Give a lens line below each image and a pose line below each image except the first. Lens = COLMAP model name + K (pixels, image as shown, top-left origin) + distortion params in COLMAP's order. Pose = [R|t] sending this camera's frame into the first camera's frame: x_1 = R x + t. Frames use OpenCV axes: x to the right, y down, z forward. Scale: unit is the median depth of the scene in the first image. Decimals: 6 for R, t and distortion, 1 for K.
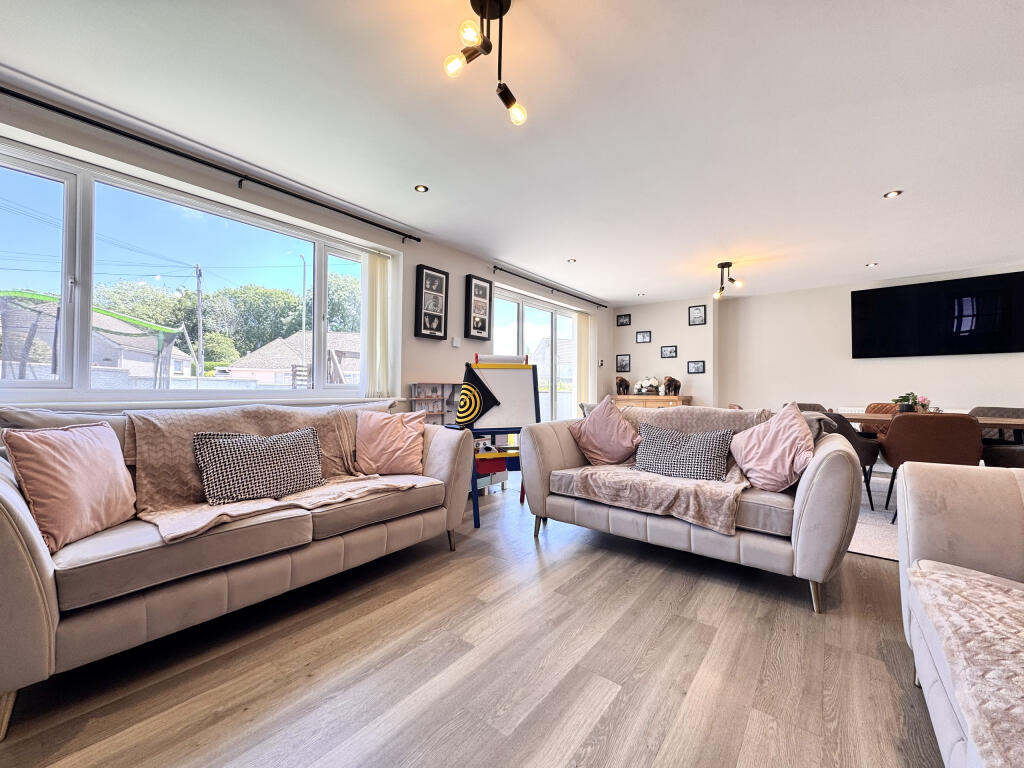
lens RADIAL K [[412.4, 0, 510.0], [0, 412.4, 381.9], [0, 0, 1]] dist [0.000522, 0.000417]
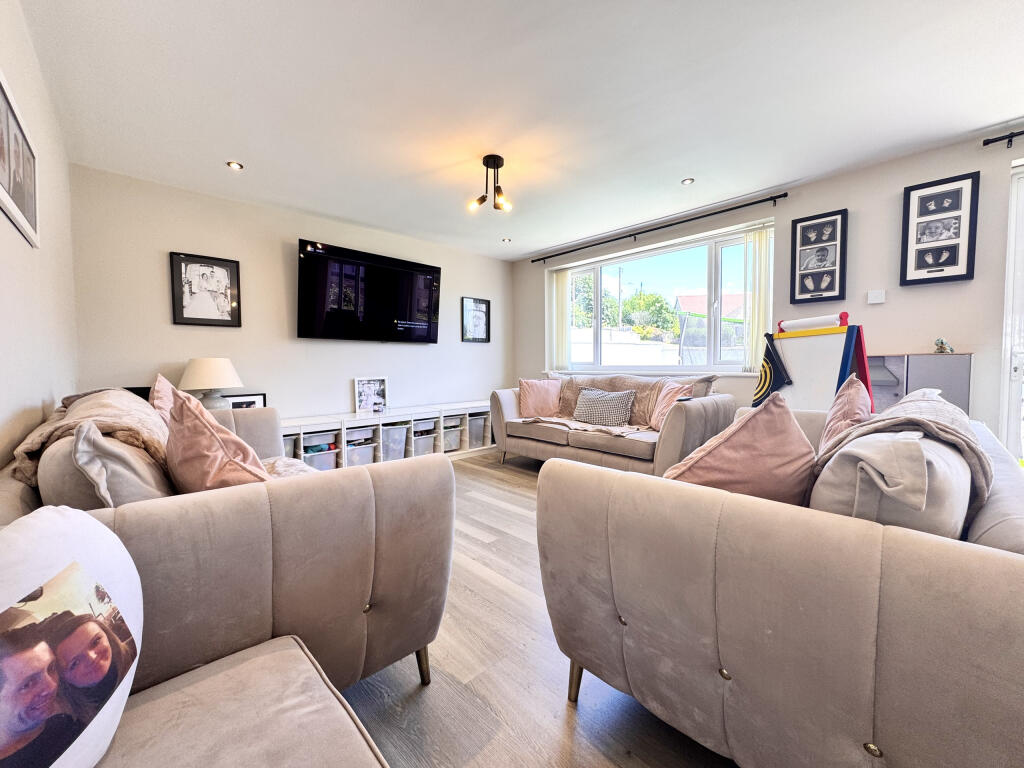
lens RADIAL K [[412.4, 0, 510.0], [0, 412.4, 381.9], [0, 0, 1]] dist [0.000522, 0.000417]
pose [[-0.154787, 0.040295, -0.987126, 0.761708], [0.025731, 0.998993, 0.036745, 0.007756], [0.987613, -0.019712, -0.155668, 0.549058]]
